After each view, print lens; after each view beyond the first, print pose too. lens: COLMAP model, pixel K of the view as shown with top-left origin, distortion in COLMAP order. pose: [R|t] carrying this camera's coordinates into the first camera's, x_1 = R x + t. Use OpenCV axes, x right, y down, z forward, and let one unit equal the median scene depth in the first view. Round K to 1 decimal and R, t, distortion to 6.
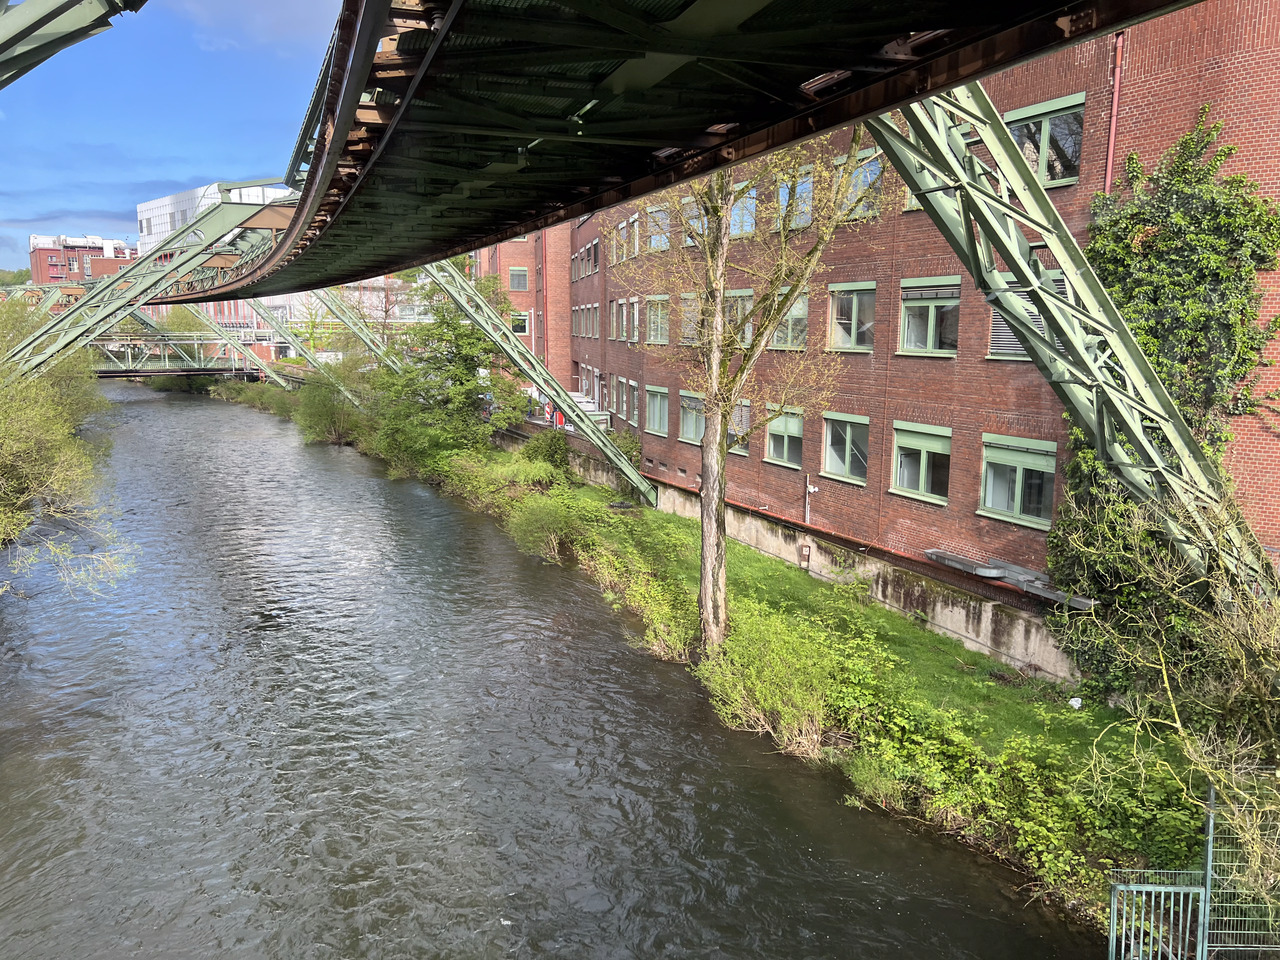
lens RADIAL K [[955.5, 0, 640.0], [0, 955.5, 480.0], [0, 0, 1]] dist [0.000094, -0.007213]
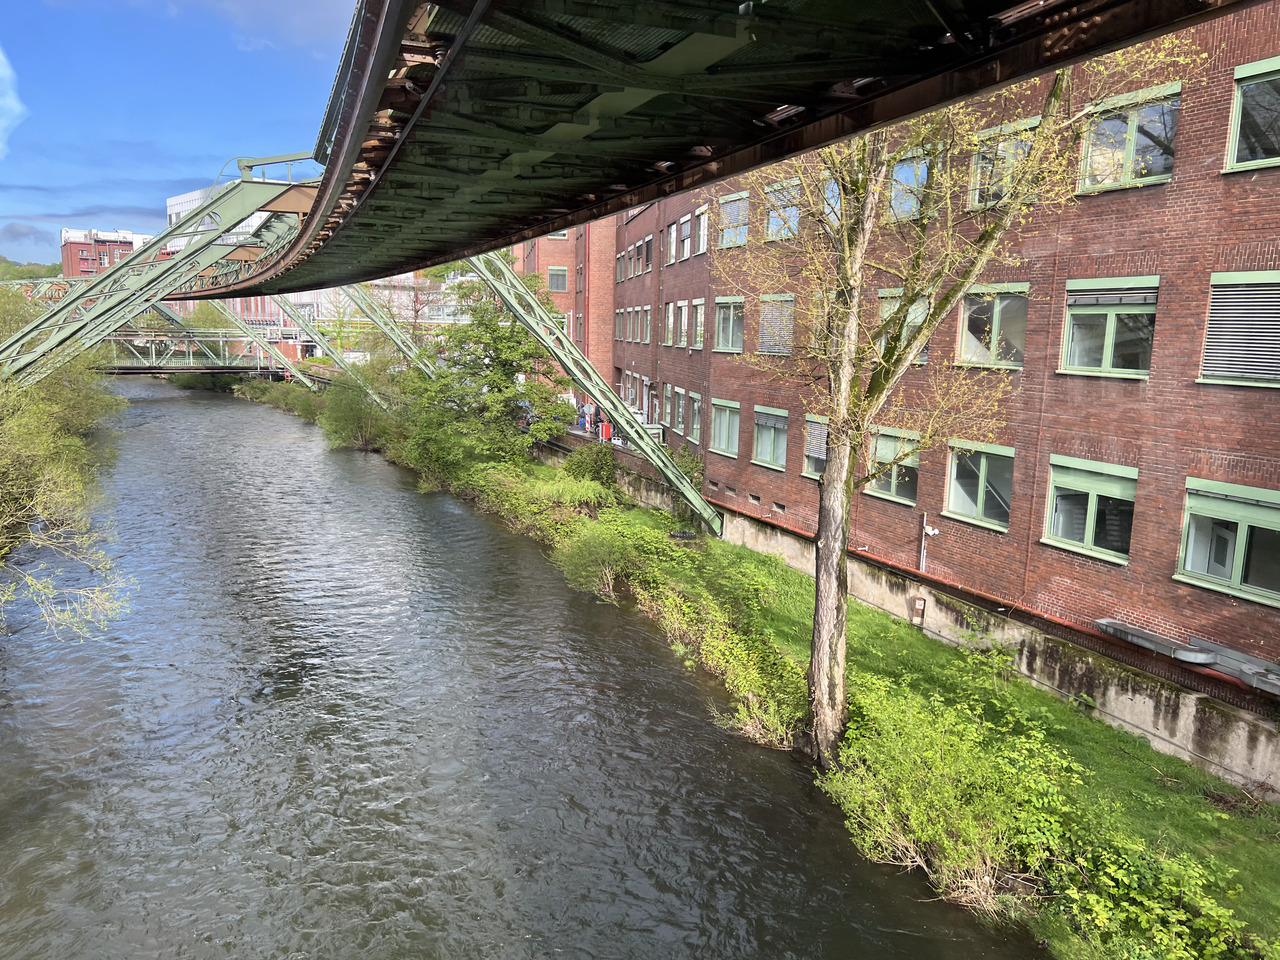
lens RADIAL K [[962.9, 0, 625.7], [0, 962.9, 478.1], [0, 0, 1]] dist [0.001705, -0.006633]
pose [[0.999029, 0.022667, -0.037790, -0.046227], [-0.022932, 0.999715, -0.006606, -0.021397], [0.037630, 0.007466, 0.999264, 0.128456]]
